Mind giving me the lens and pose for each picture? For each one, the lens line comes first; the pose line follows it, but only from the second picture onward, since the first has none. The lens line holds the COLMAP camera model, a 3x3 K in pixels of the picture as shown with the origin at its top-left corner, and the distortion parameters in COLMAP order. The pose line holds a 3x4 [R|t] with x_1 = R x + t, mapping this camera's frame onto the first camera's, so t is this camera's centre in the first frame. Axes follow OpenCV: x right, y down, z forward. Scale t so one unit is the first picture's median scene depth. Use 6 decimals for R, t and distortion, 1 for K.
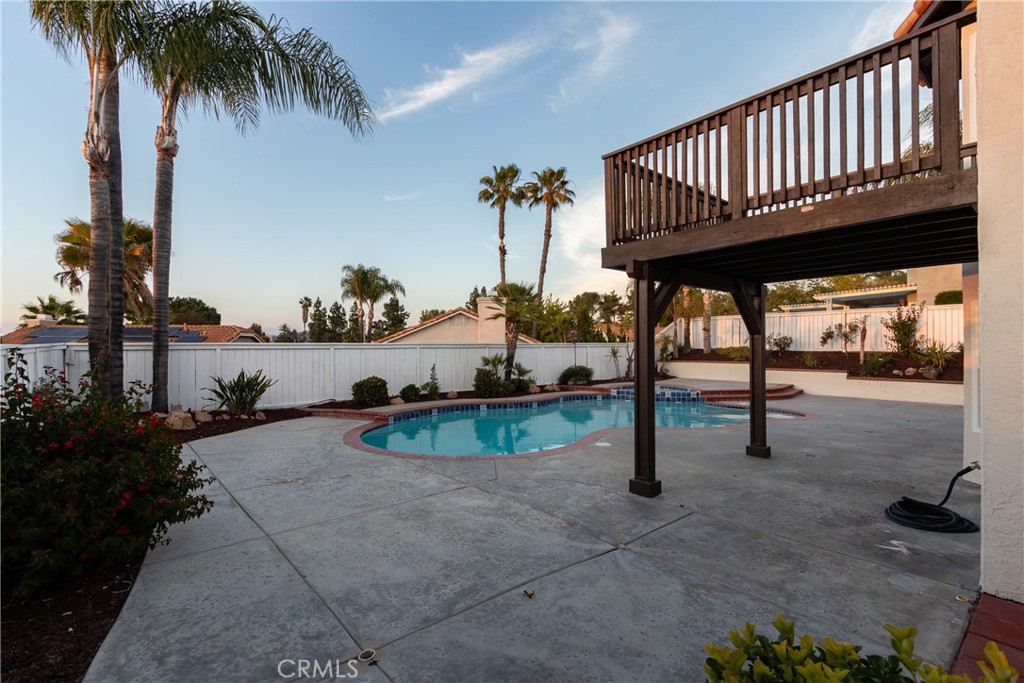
lens RADIAL K [[466.1, 0, 501.5], [0, 466.1, 344.4], [0, 0, 1]] dist [0.007874, -0.002276]
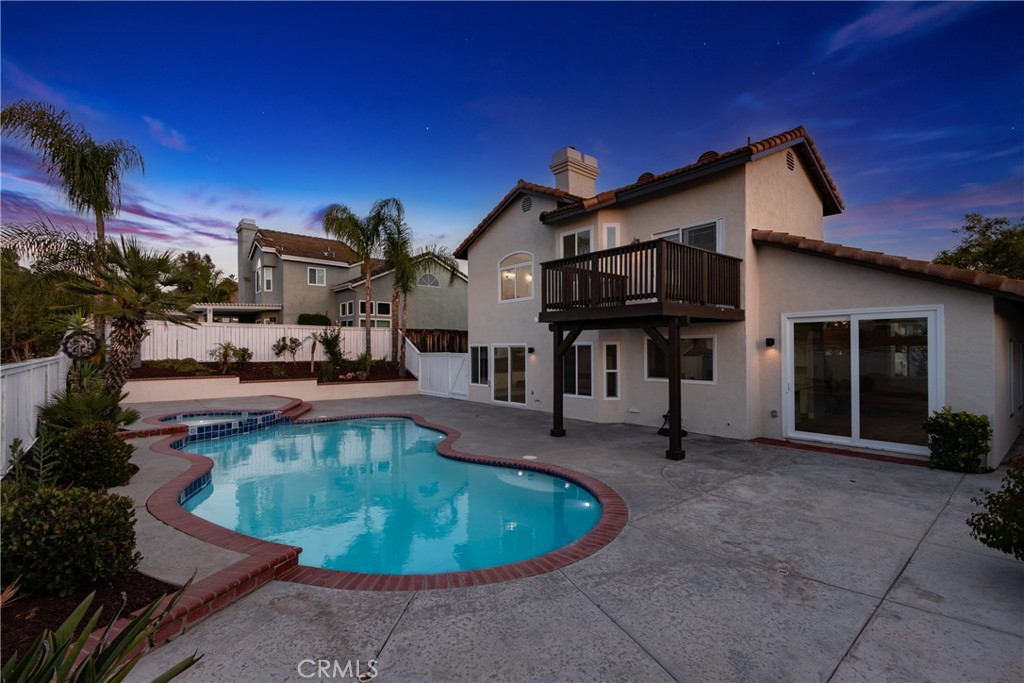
lens RADIAL K [[466.1, 0, 500.4], [0, 466.1, 343.7], [0, 0, 1]] dist [0.007874, -0.002276]
pose [[-0.003287, 0.013511, 0.999903, -0.486248], [-0.006745, 0.999886, -0.013533, -0.020402], [-0.999972, -0.006789, -0.003195, 0.595365]]
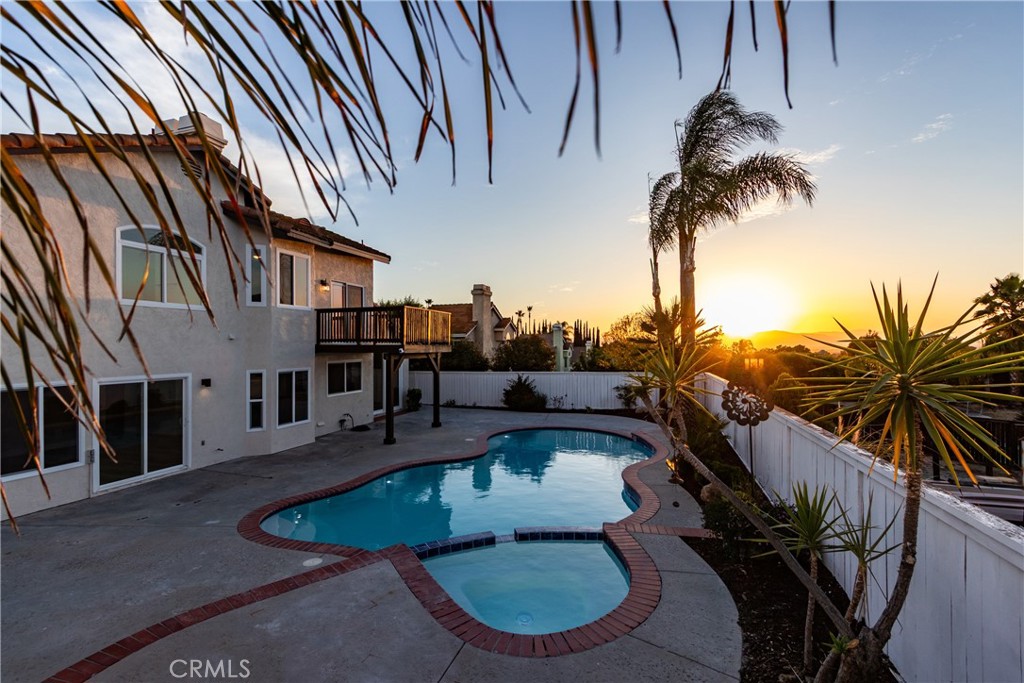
lens RADIAL K [[466.1, 0, 501.7], [0, 466.1, 346.2], [0, 0, 1]] dist [0.007874, -0.002276]
pose [[-0.849749, 0.004026, -0.527172, 0.578434], [0.008614, 0.999943, -0.006249, -0.070771], [0.527117, -0.009852, -0.849735, 1.421797]]
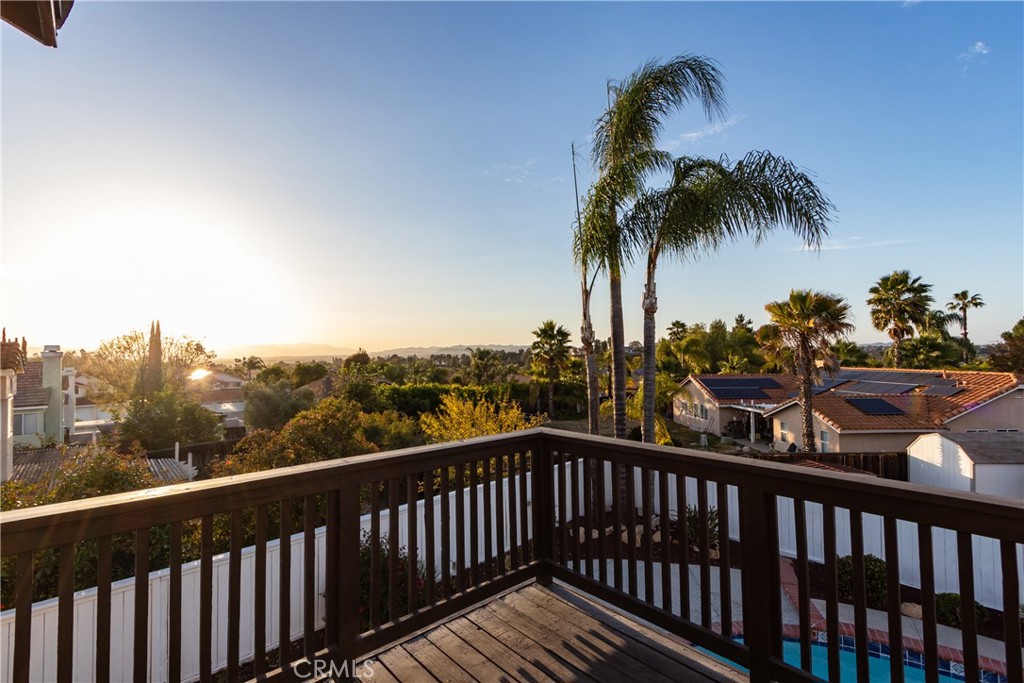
lens RADIAL K [[466.1, 0, 501.5], [0, 466.1, 346.9], [0, 0, 1]] dist [0.007874, -0.002276]
pose [[0.040925, -0.014564, -0.999056, 0.335777], [0.016181, 0.999772, -0.013912, -0.198994], [0.999031, -0.015597, 0.041151, 0.362441]]
